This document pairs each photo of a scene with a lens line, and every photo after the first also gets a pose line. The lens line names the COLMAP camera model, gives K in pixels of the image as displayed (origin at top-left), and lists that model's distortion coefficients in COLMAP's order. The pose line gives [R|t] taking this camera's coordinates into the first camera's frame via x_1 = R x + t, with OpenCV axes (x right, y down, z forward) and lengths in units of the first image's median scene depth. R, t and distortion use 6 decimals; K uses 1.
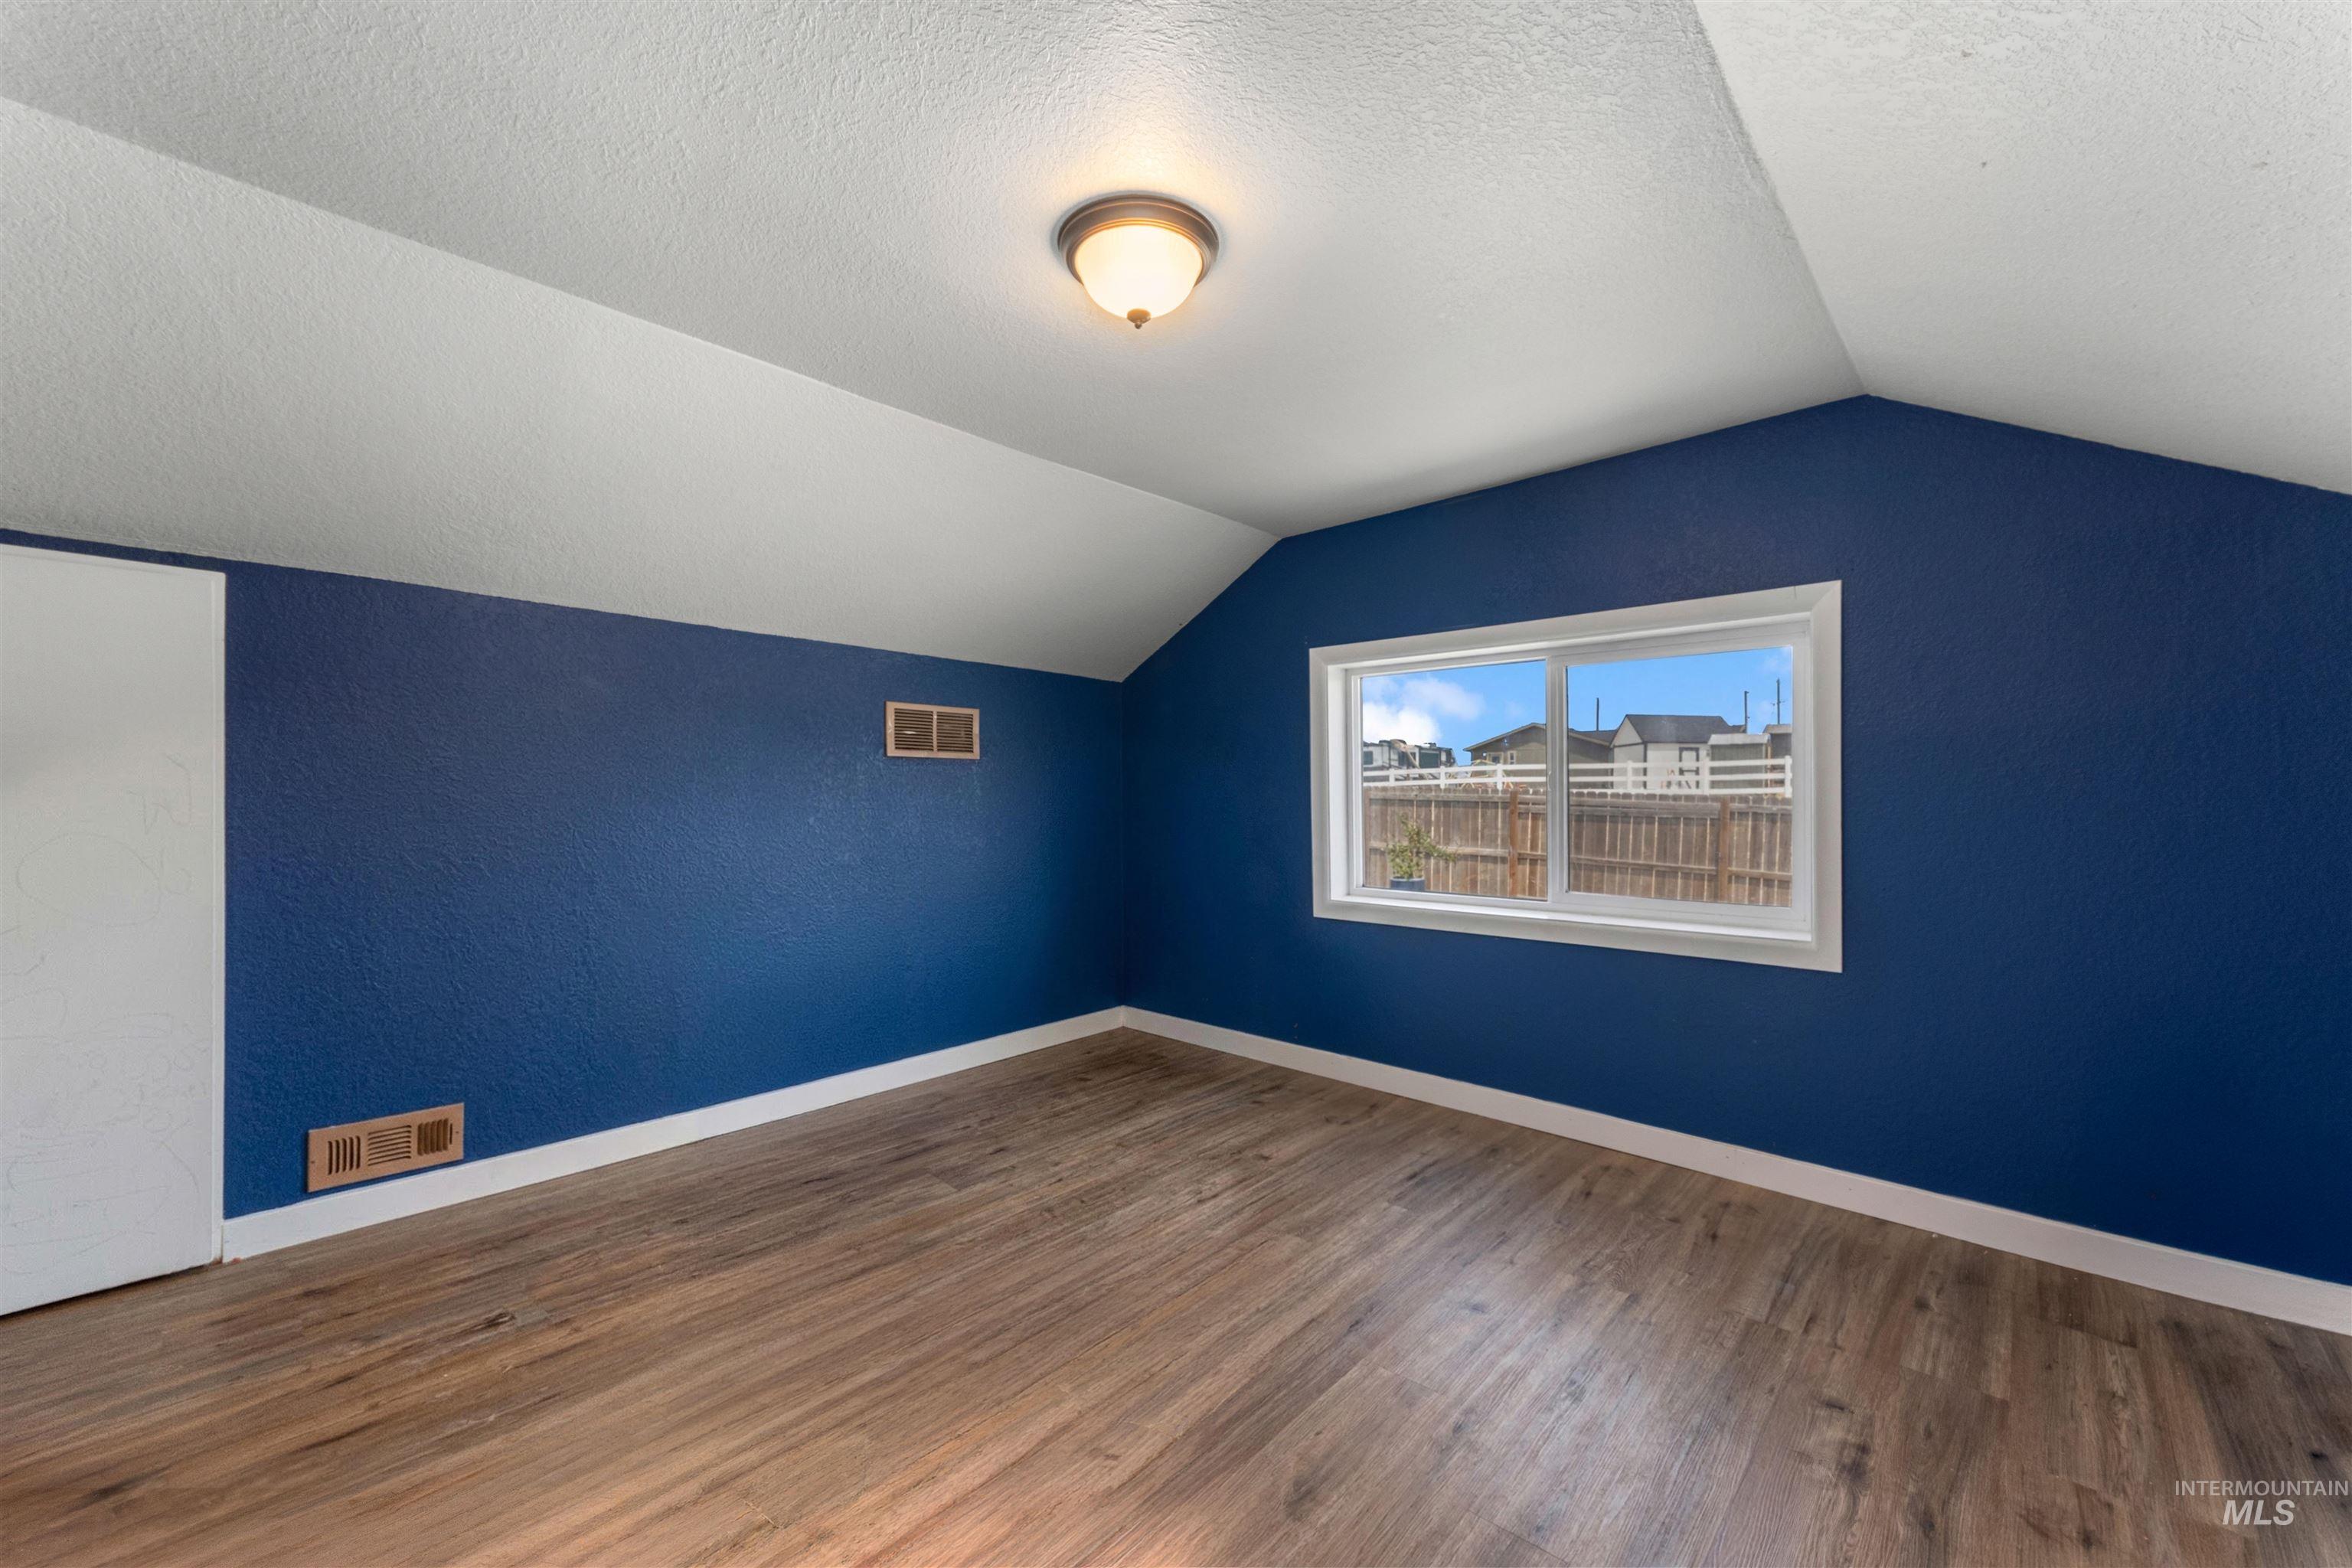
lens RADIAL K [[946.9, 0, 1156.7], [0, 946.9, 797.4], [0, 0, 1]] dist [0.002295, -0.001212]
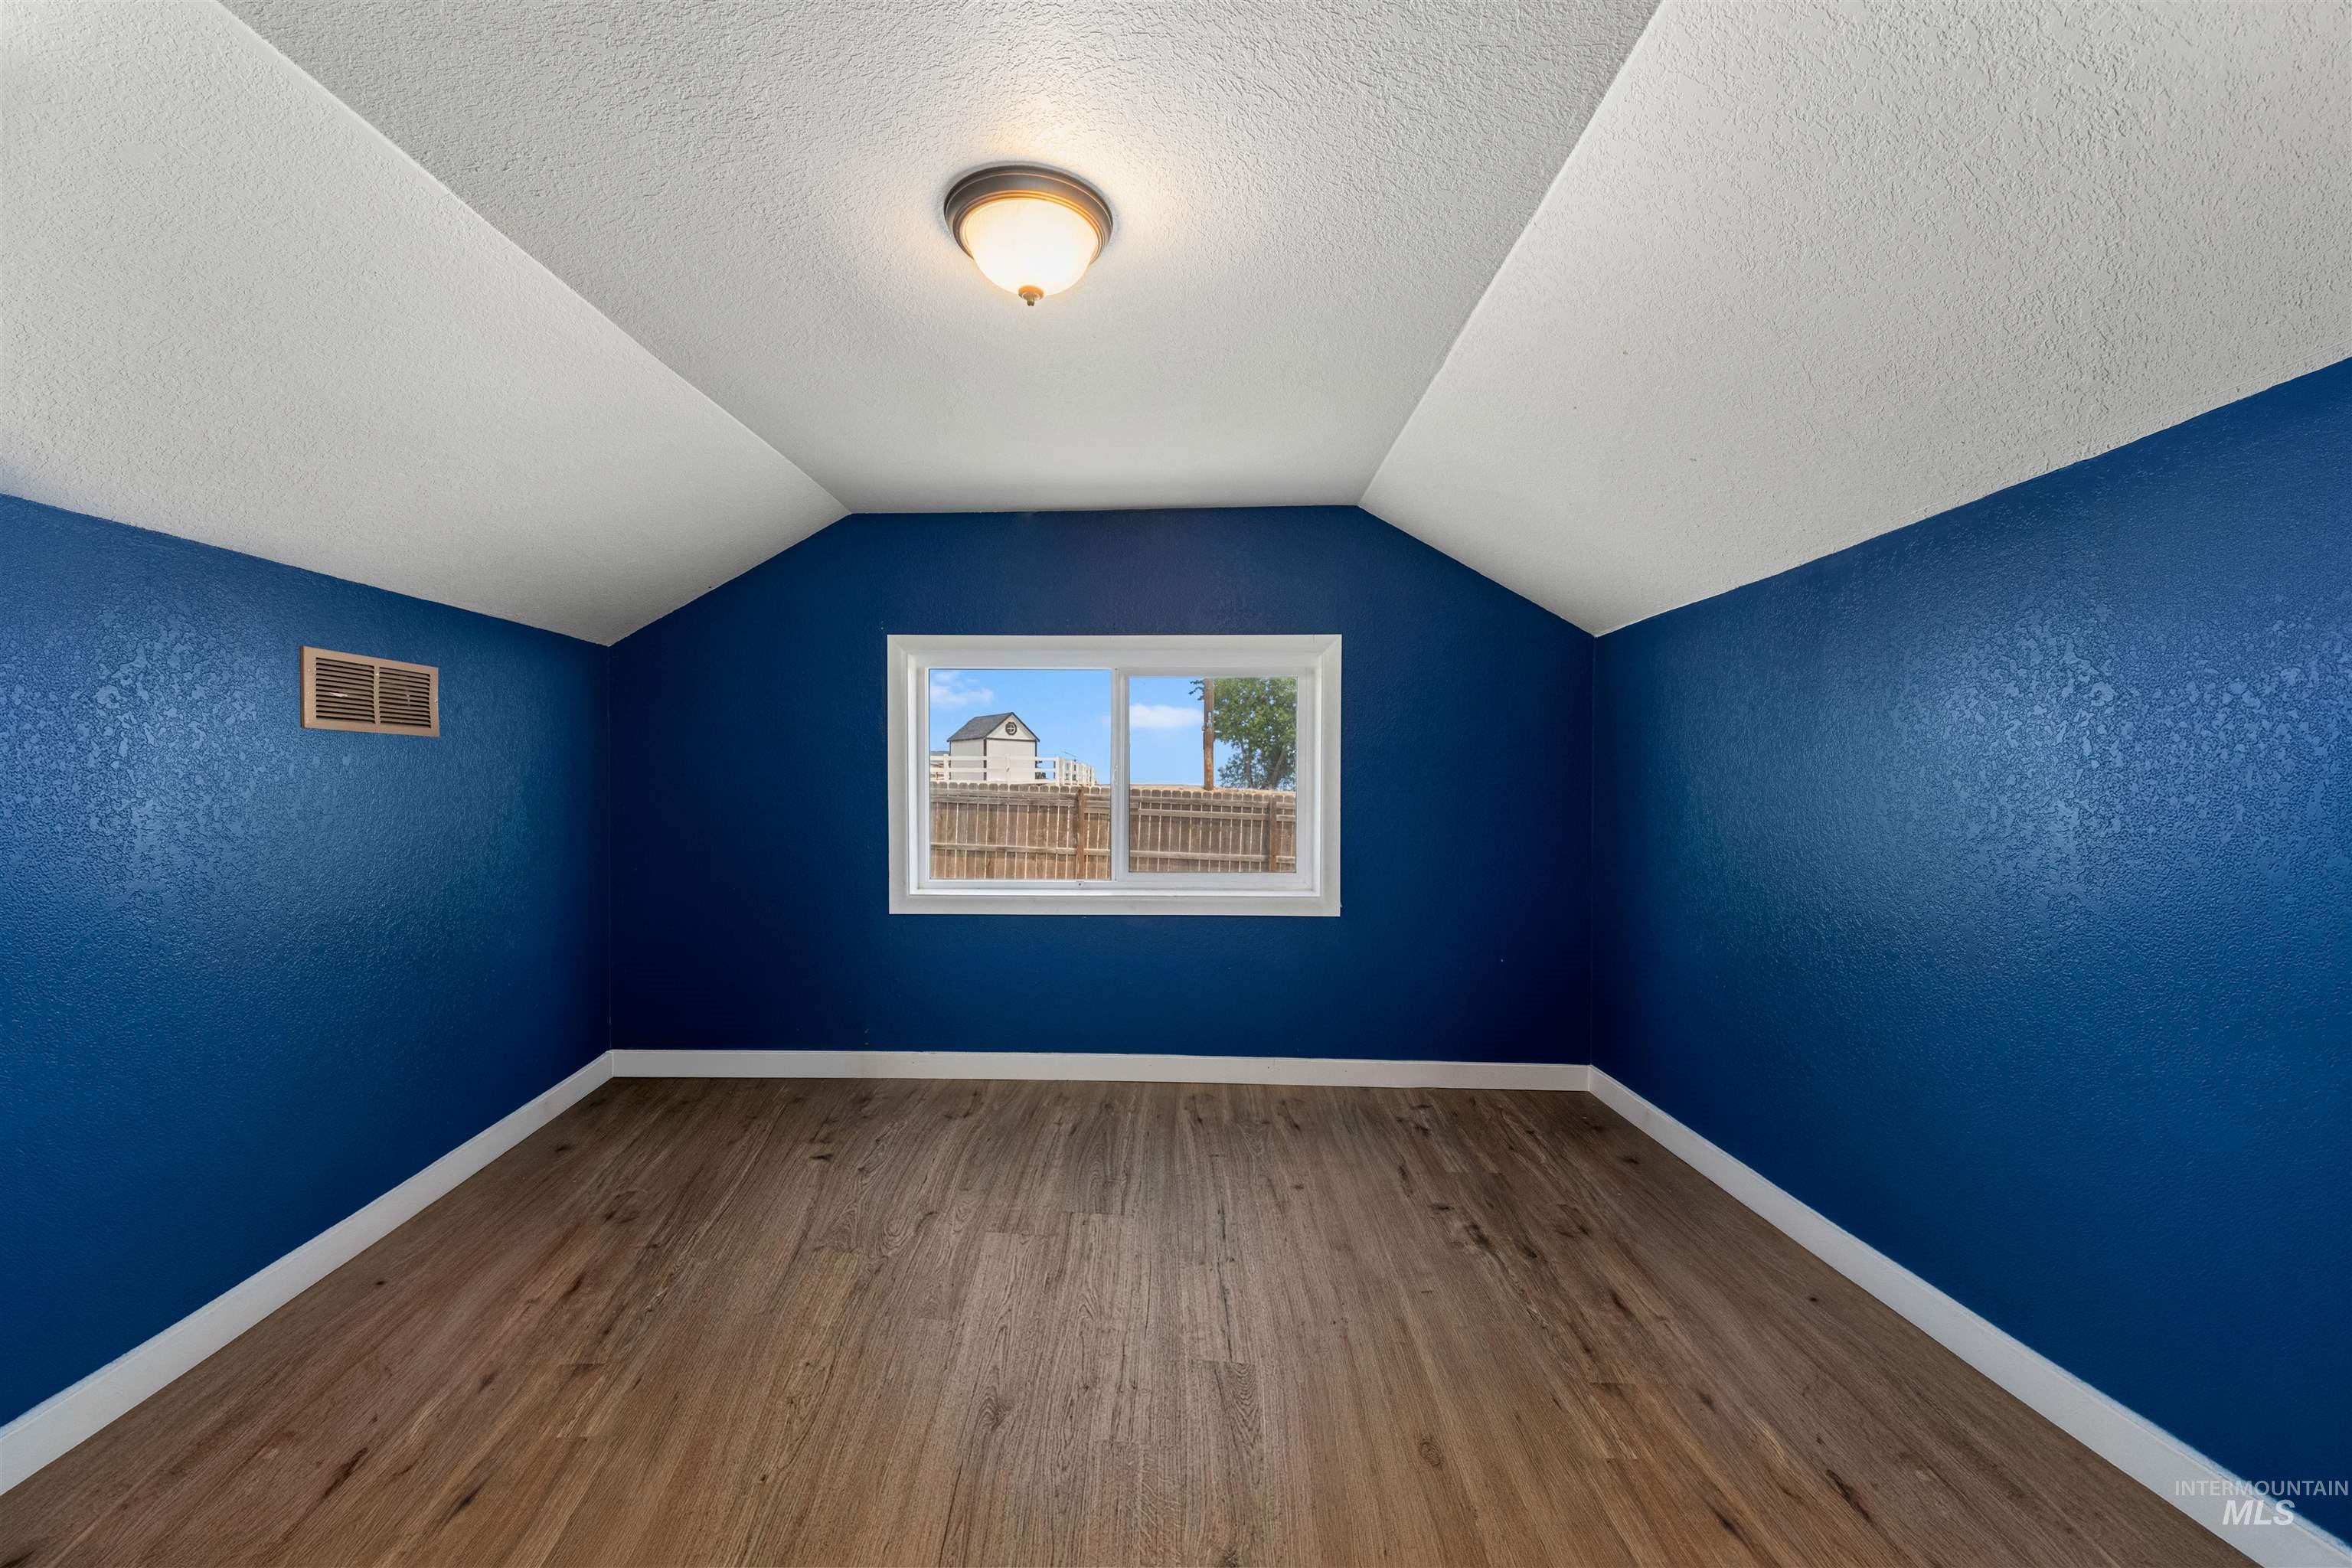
lens RADIAL K [[946.9, 0, 1186.4], [0, 946.9, 786.5], [0, 0, 1]] dist [0.002295, -0.001212]
pose [[0.736924, 0.001842, 0.675974, -0.292701], [-0.001638, 0.999998, -0.000939, -0.003665], [-0.675974, -0.000415, 0.736925, 0.098259]]
